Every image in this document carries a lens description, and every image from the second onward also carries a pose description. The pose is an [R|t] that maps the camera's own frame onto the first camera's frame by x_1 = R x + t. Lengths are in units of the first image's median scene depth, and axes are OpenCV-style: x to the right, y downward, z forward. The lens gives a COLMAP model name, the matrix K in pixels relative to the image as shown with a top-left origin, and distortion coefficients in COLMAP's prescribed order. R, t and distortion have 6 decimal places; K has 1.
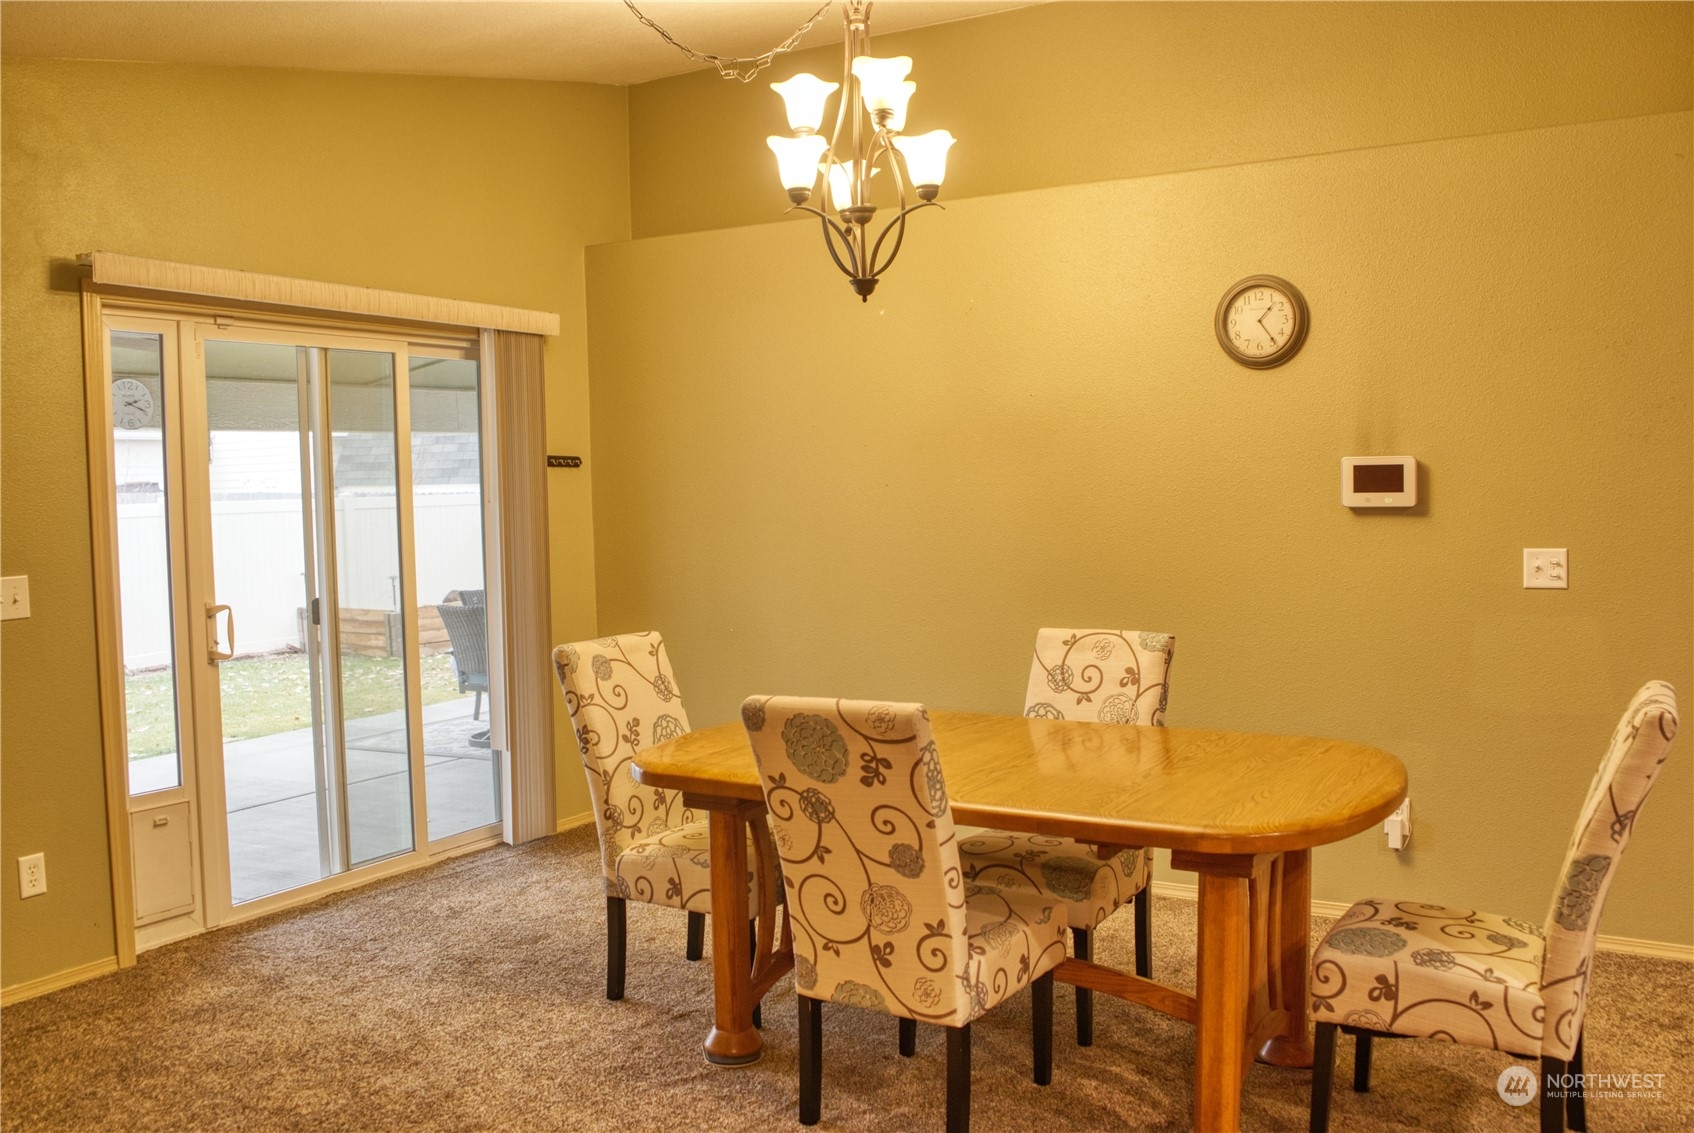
lens RADIAL K [[1392.1, 0, 820.4], [0, 1392.1, 581.6], [0, 0, 1]] dist [-0.099927, 0.050857]
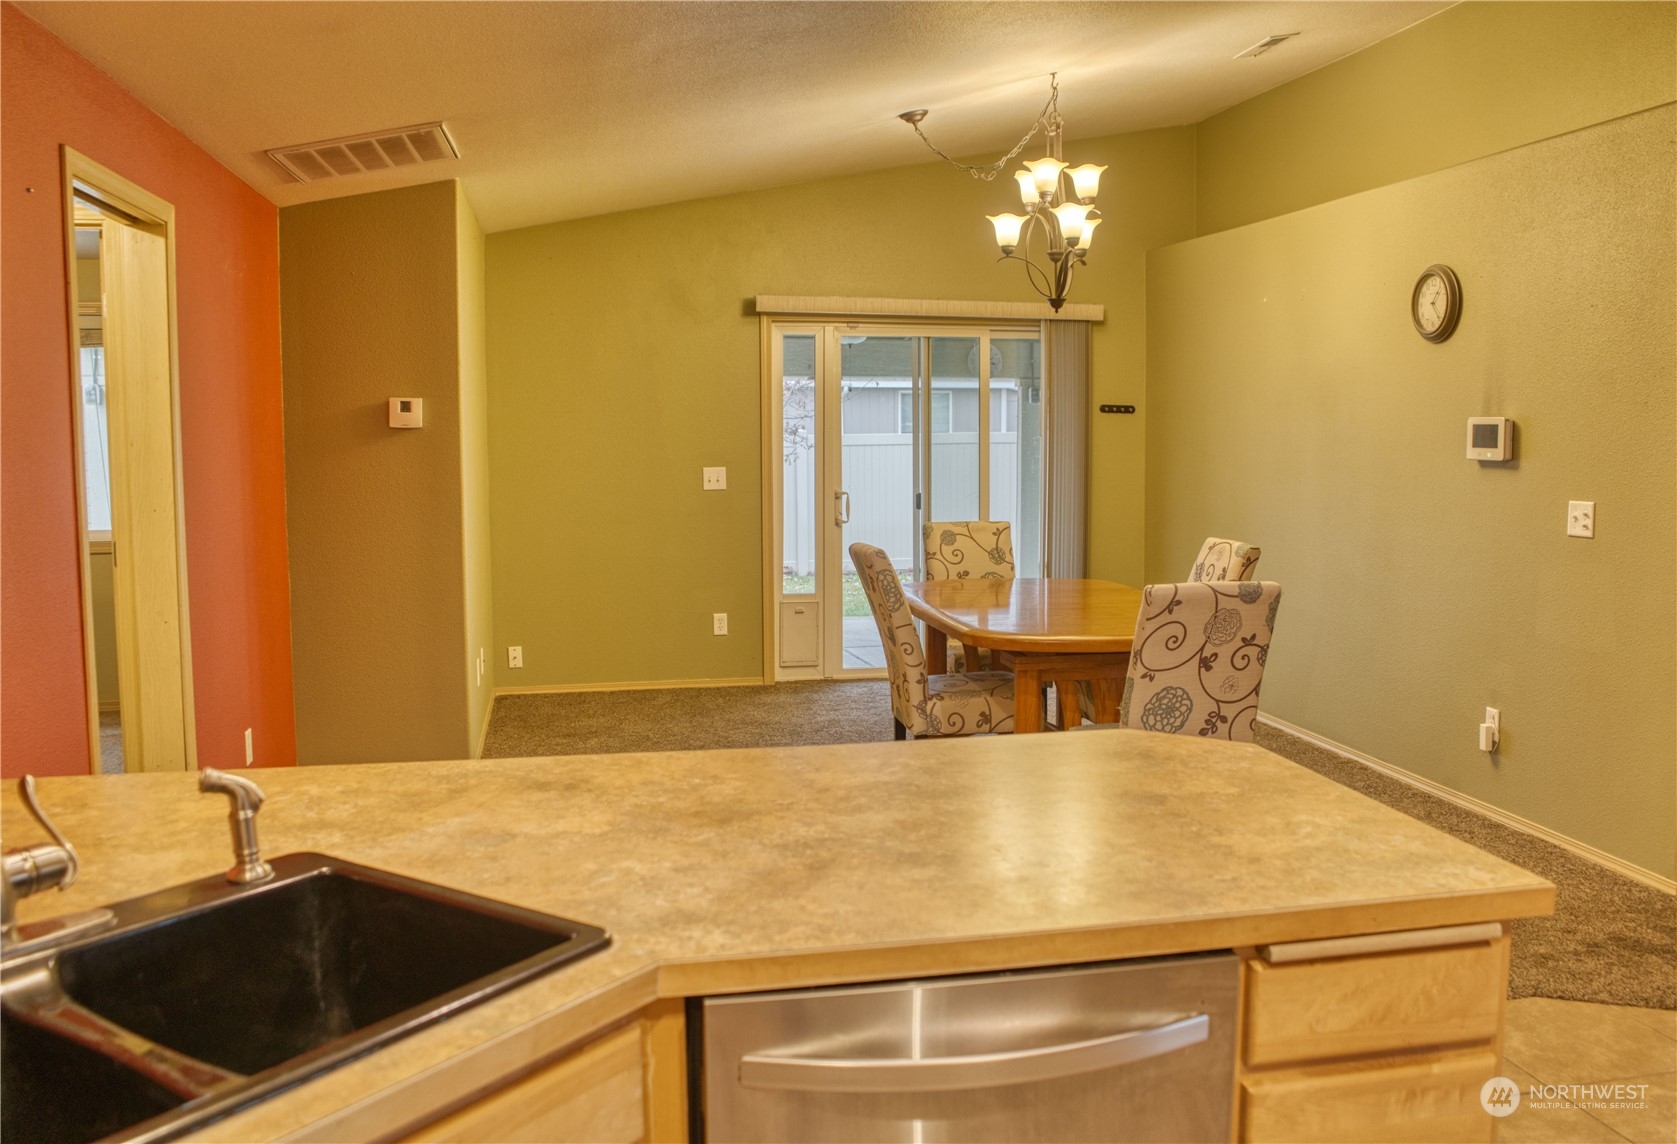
lens RADIAL K [[1387.8, 0, 902.7], [0, 1387.8, 584.2], [0, 0, 1]] dist [-0.100724, 0.030977]
pose [[0.705378, 0.099447, -0.701821, 0.900134], [-0.063310, 0.994991, 0.077358, -0.006933], [0.705998, -0.010134, 0.708141, -0.192381]]
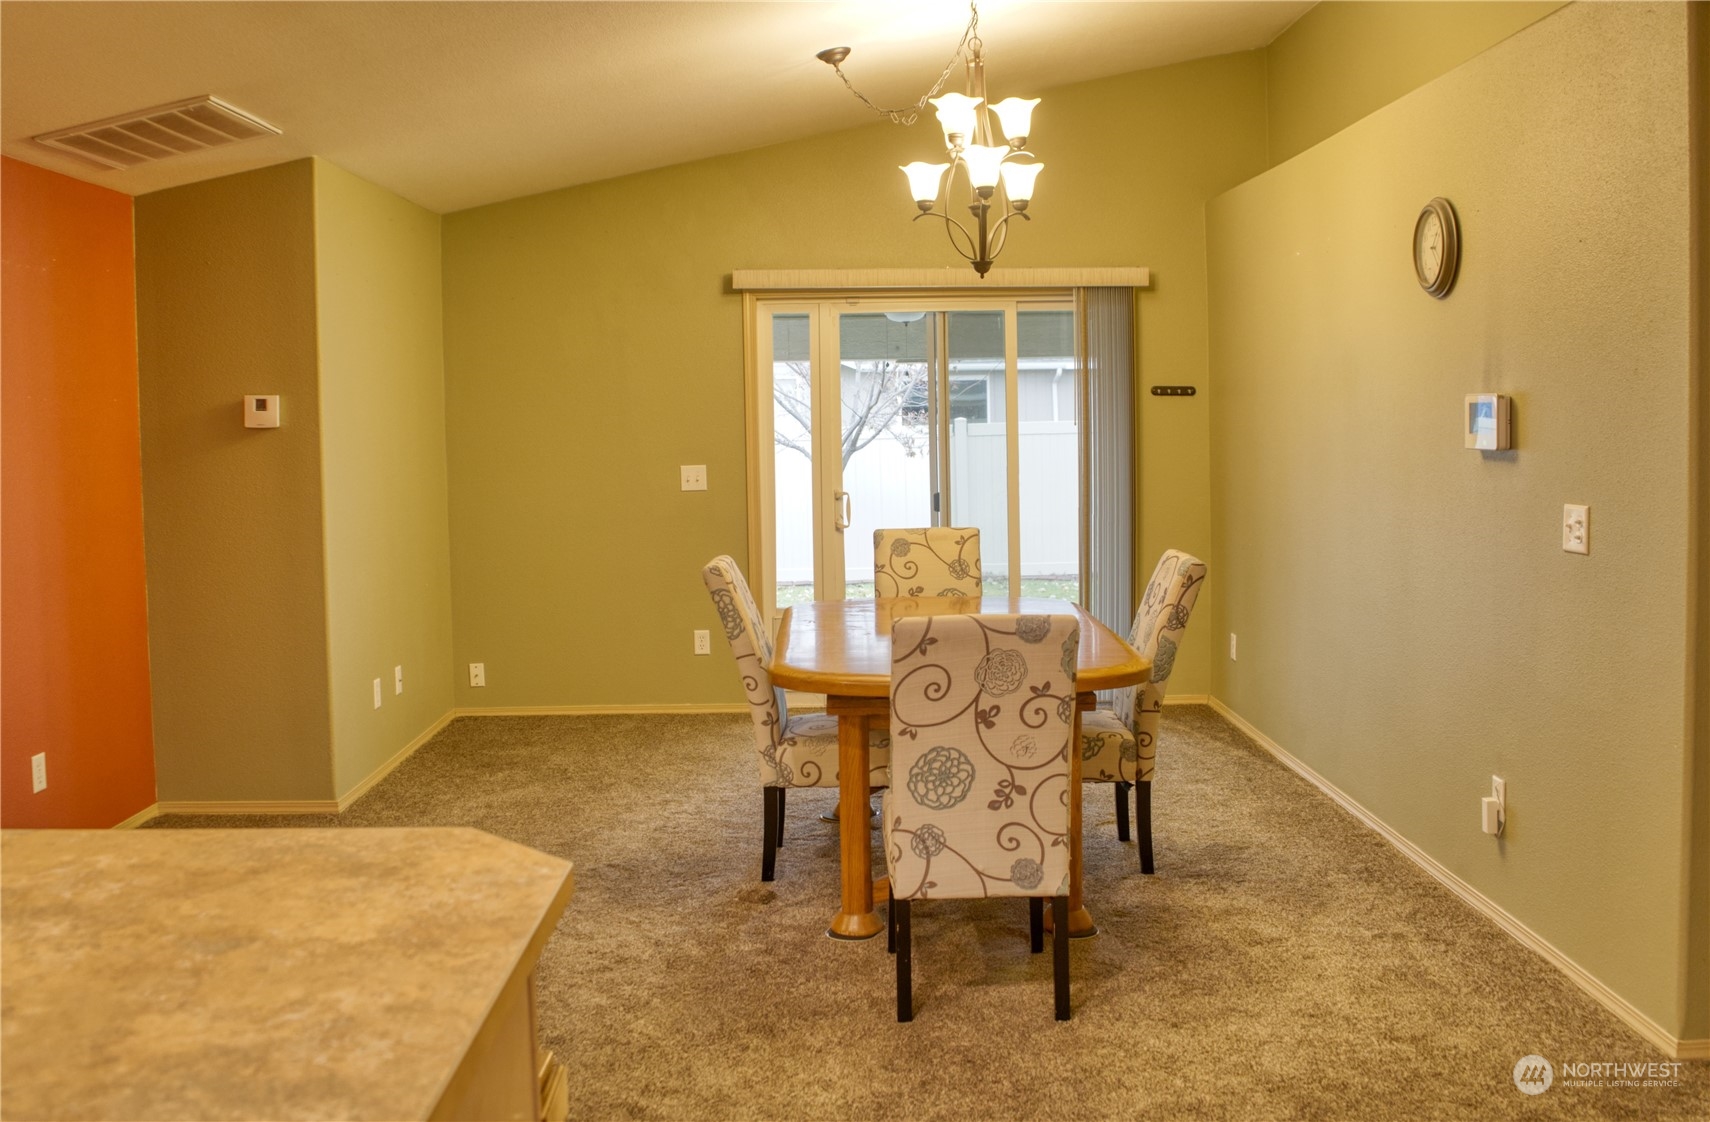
lens RADIAL K [[1510.8, 0, 872.0], [0, 1510.8, 526.4], [0, 0, 1]] dist [-0.098661, 0.017622]
pose [[0.541440, 0.071818, -0.837666, 1.022780], [-0.052851, 0.997282, 0.051342, -0.033331], [0.839077, 0.016472, 0.543764, 0.138120]]
